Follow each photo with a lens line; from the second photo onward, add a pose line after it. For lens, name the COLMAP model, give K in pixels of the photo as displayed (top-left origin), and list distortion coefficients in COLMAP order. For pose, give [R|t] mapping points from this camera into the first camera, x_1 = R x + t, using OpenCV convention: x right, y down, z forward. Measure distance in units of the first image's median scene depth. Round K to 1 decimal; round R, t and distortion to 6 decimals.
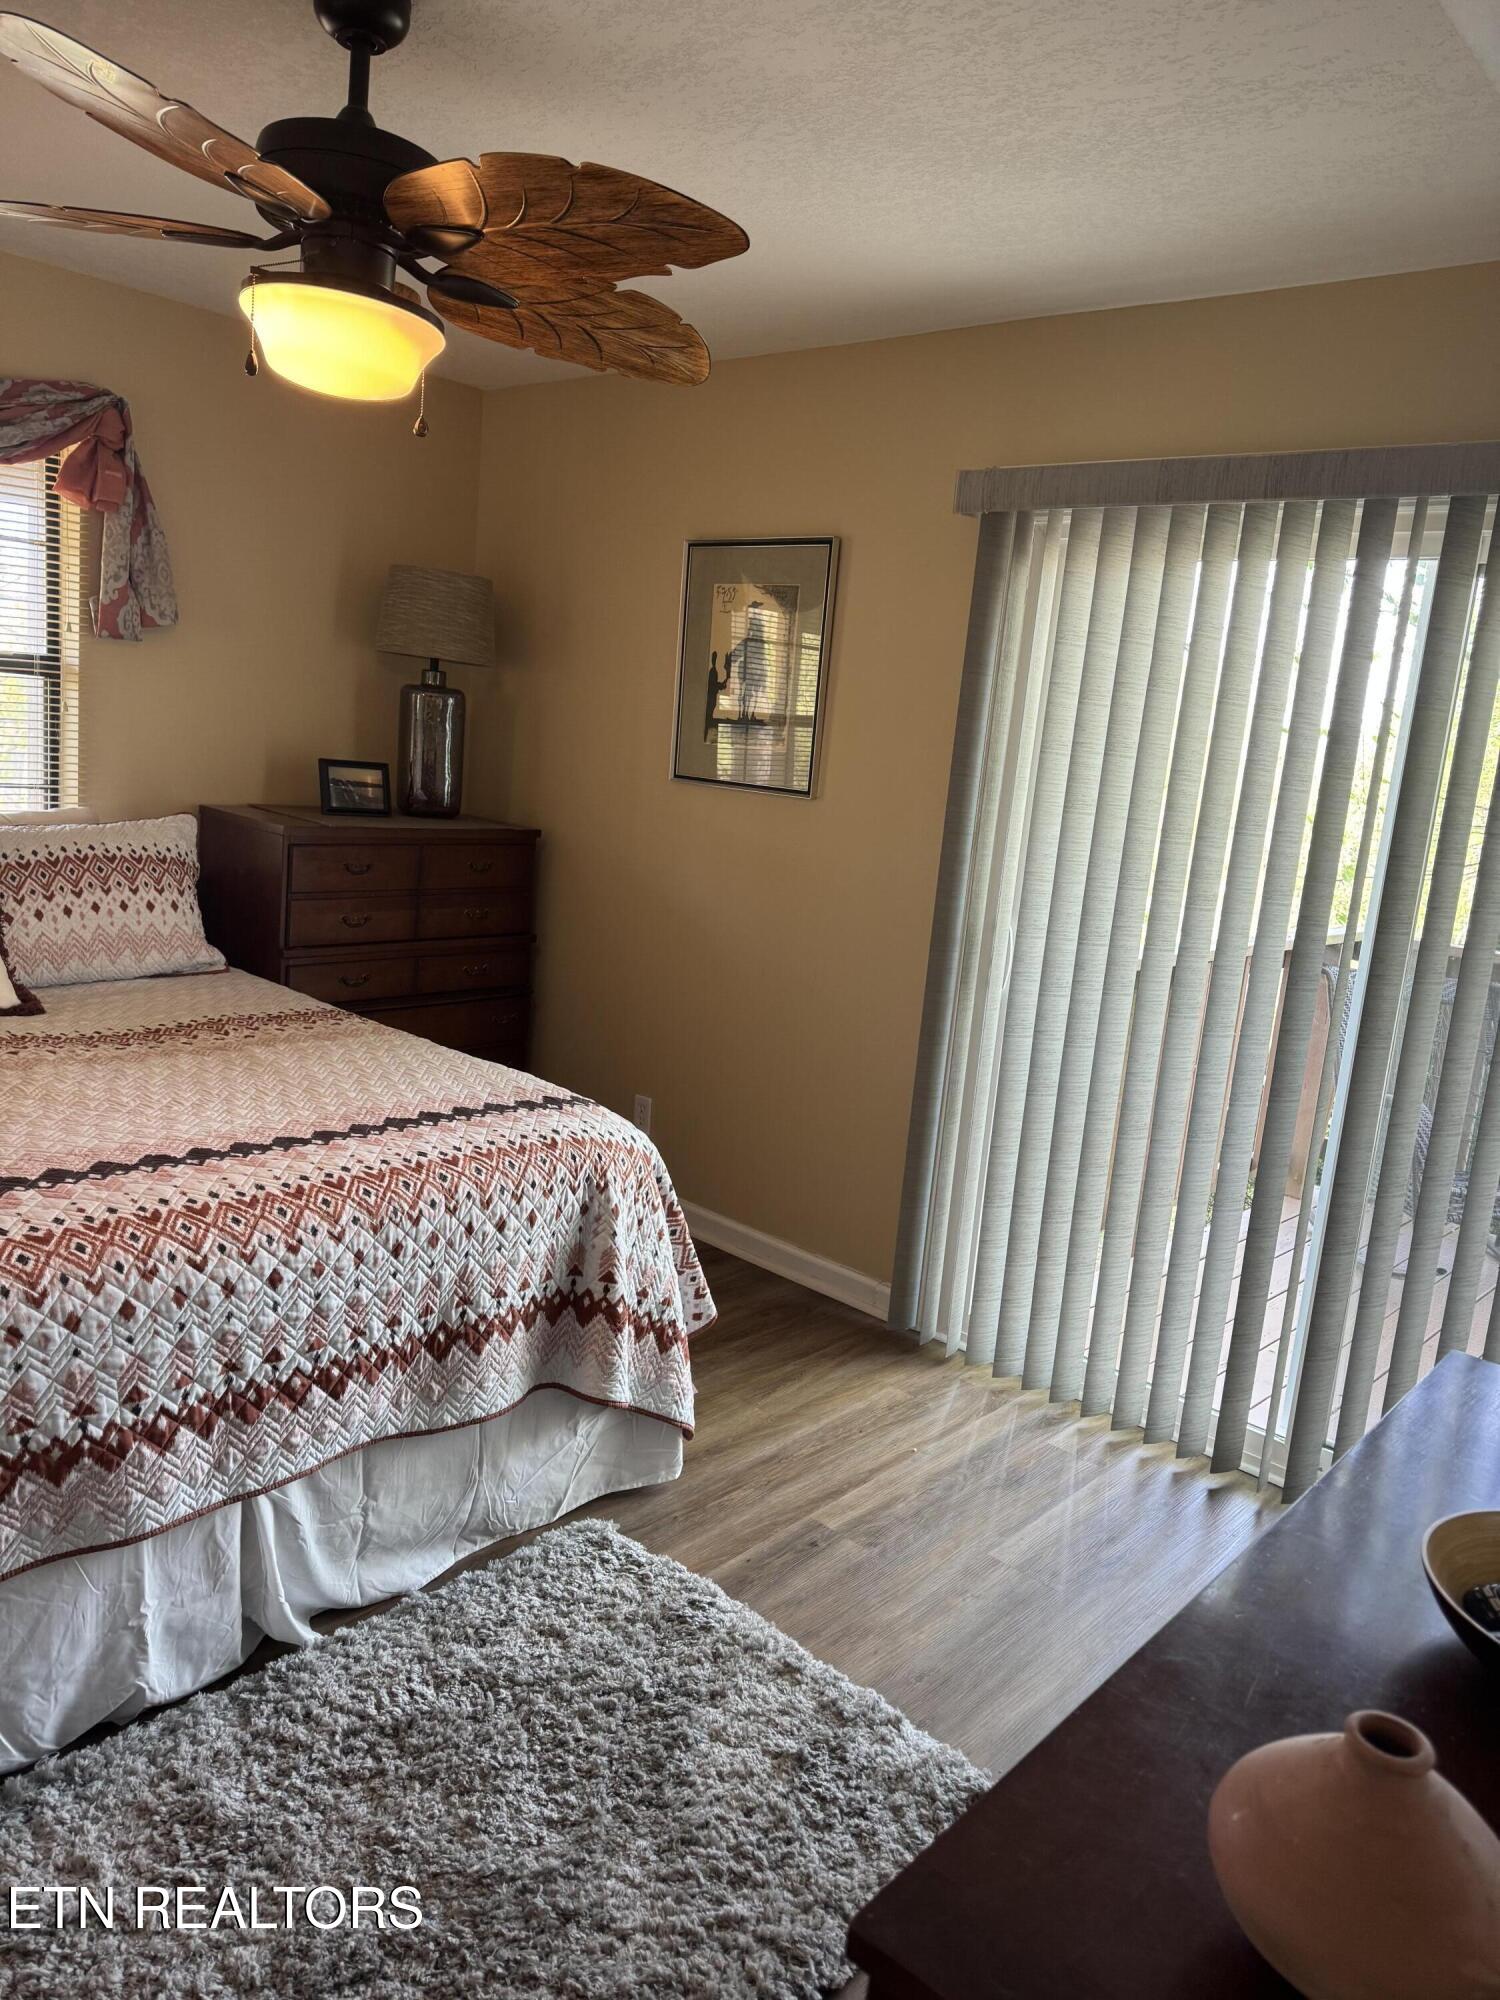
lens RADIAL K [[1423.8, 0, 779.7], [0, 1423.8, 986.3], [0, 0, 1]] dist [0.114216, -0.197205]
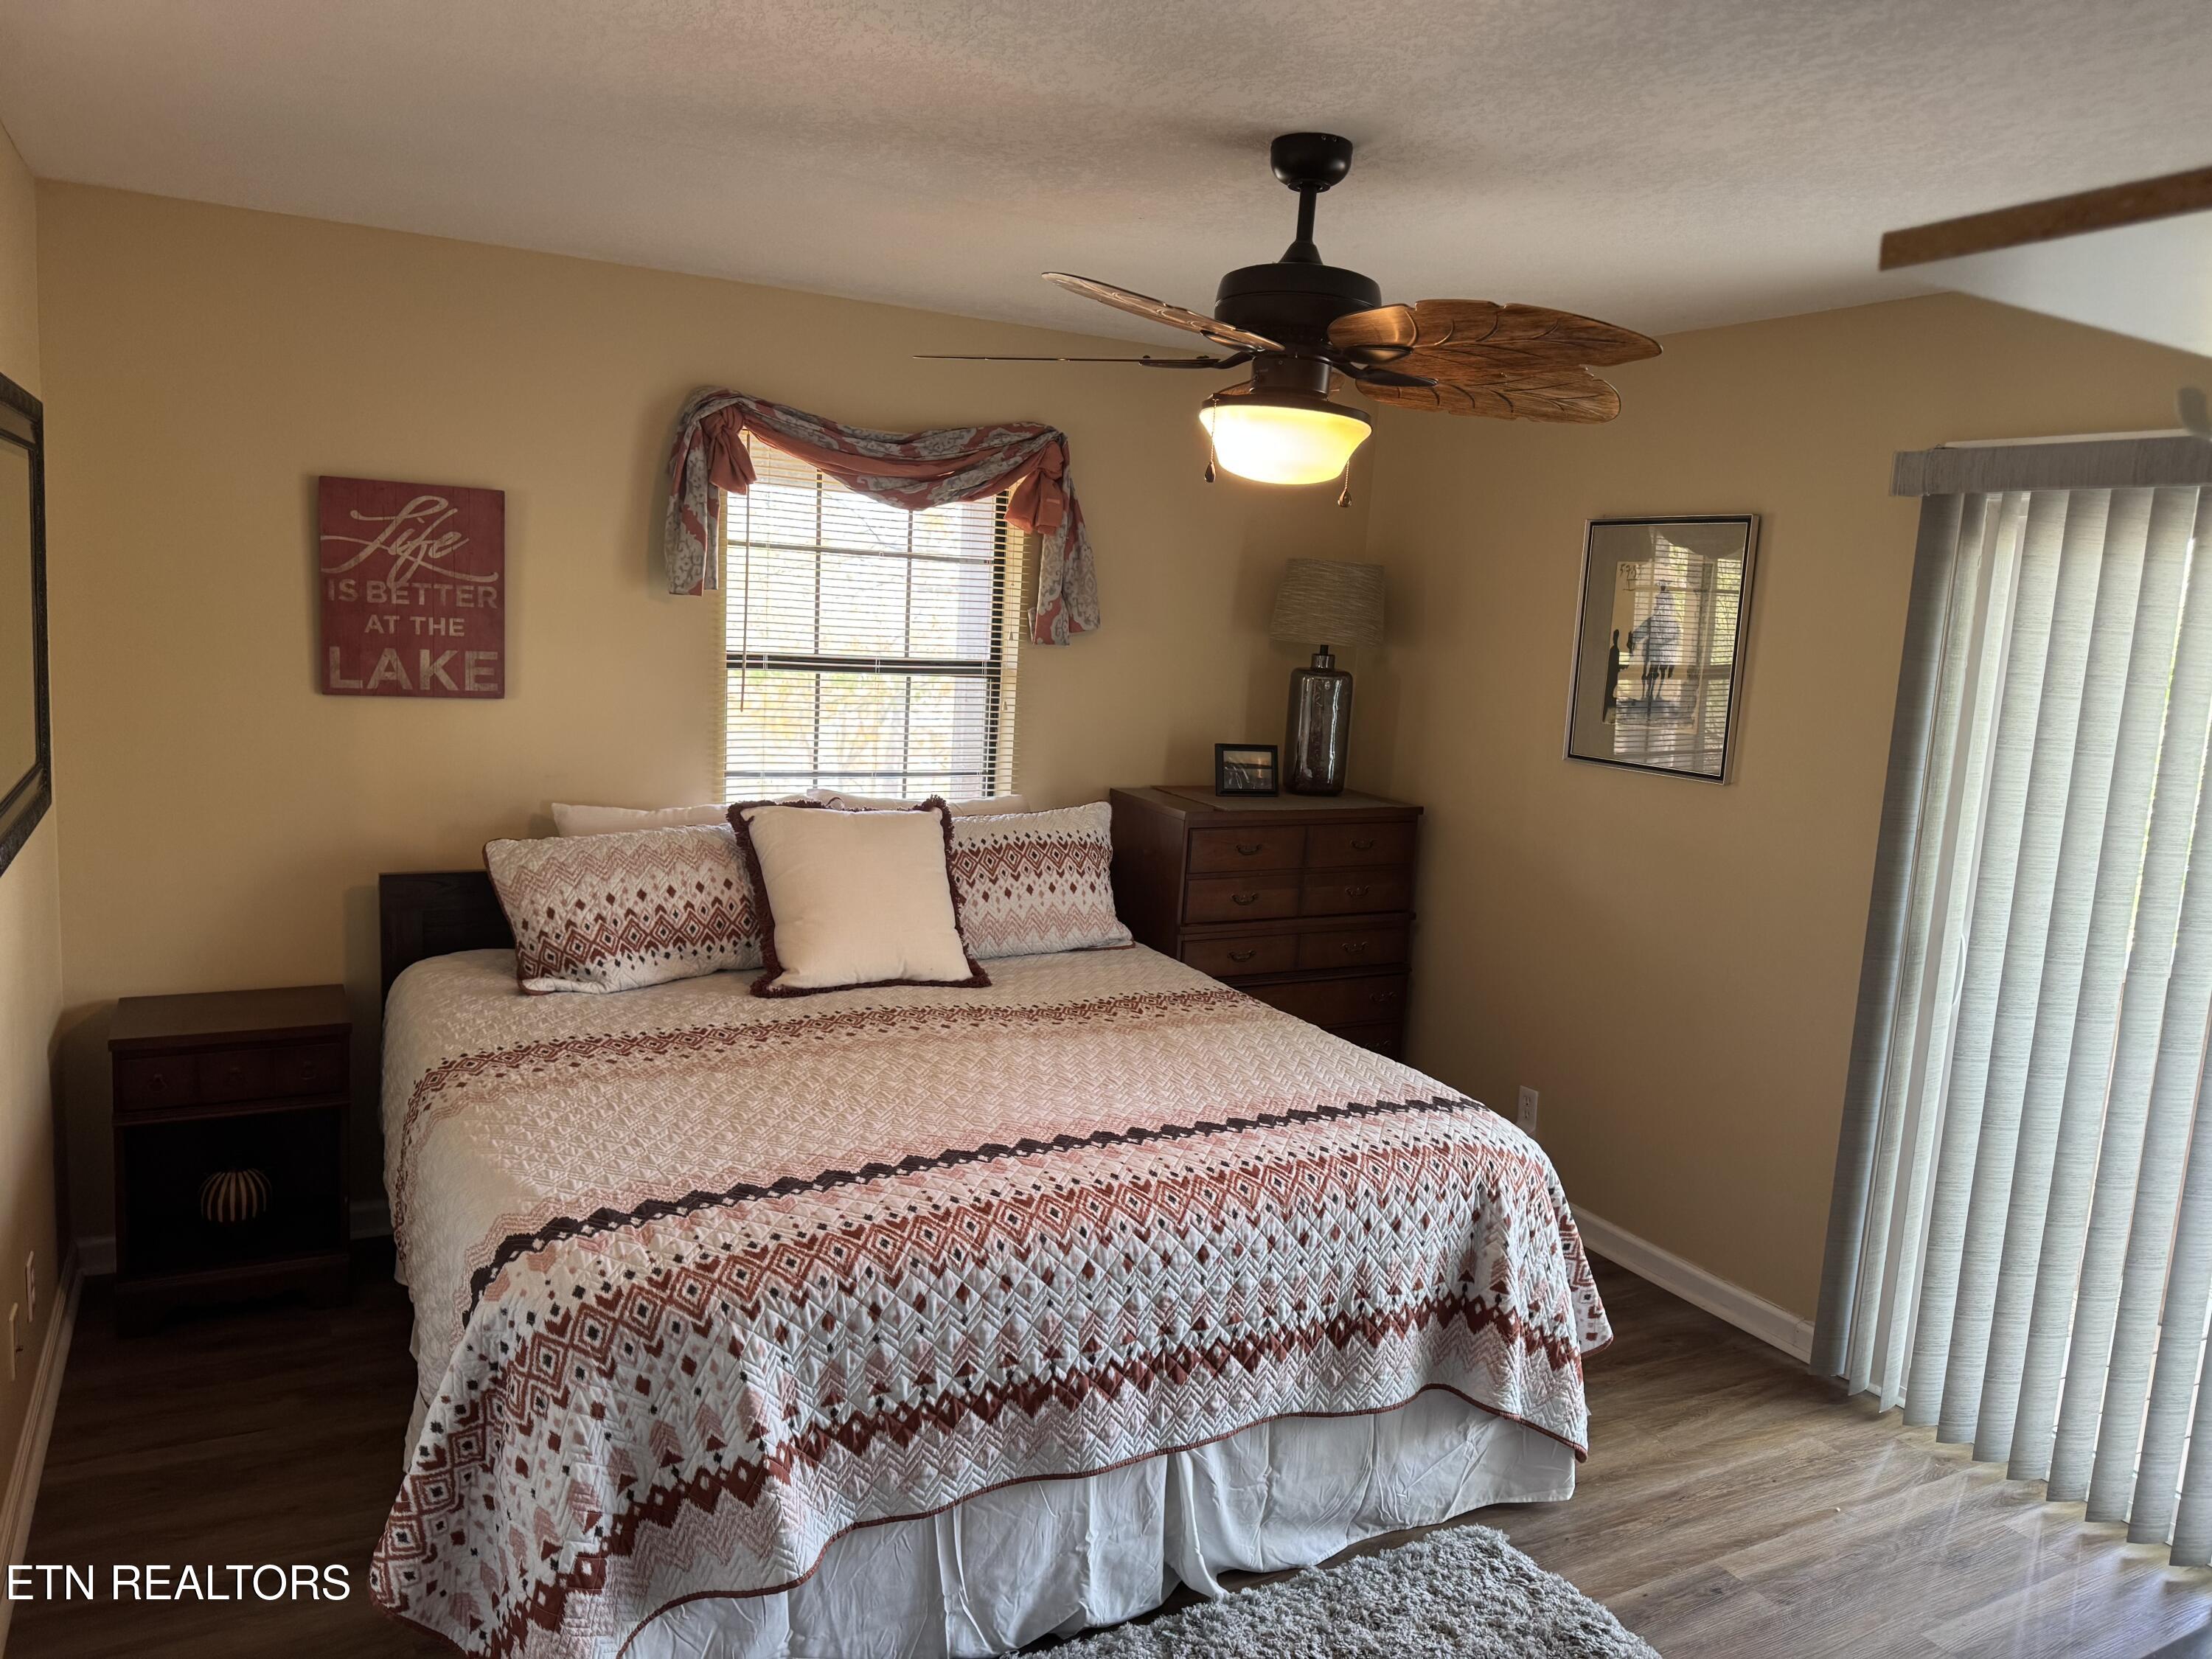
lens RADIAL K [[1574.7, 0, 1103.6], [0, 1574.7, 833.9], [0, 0, 1]] dist [0.114216, -0.197205]
pose [[0.938205, 0.011440, -0.345890, 0.004108], [-0.032494, 0.997950, -0.055131, -0.049383], [0.344550, 0.062964, 0.936654, -0.189500]]
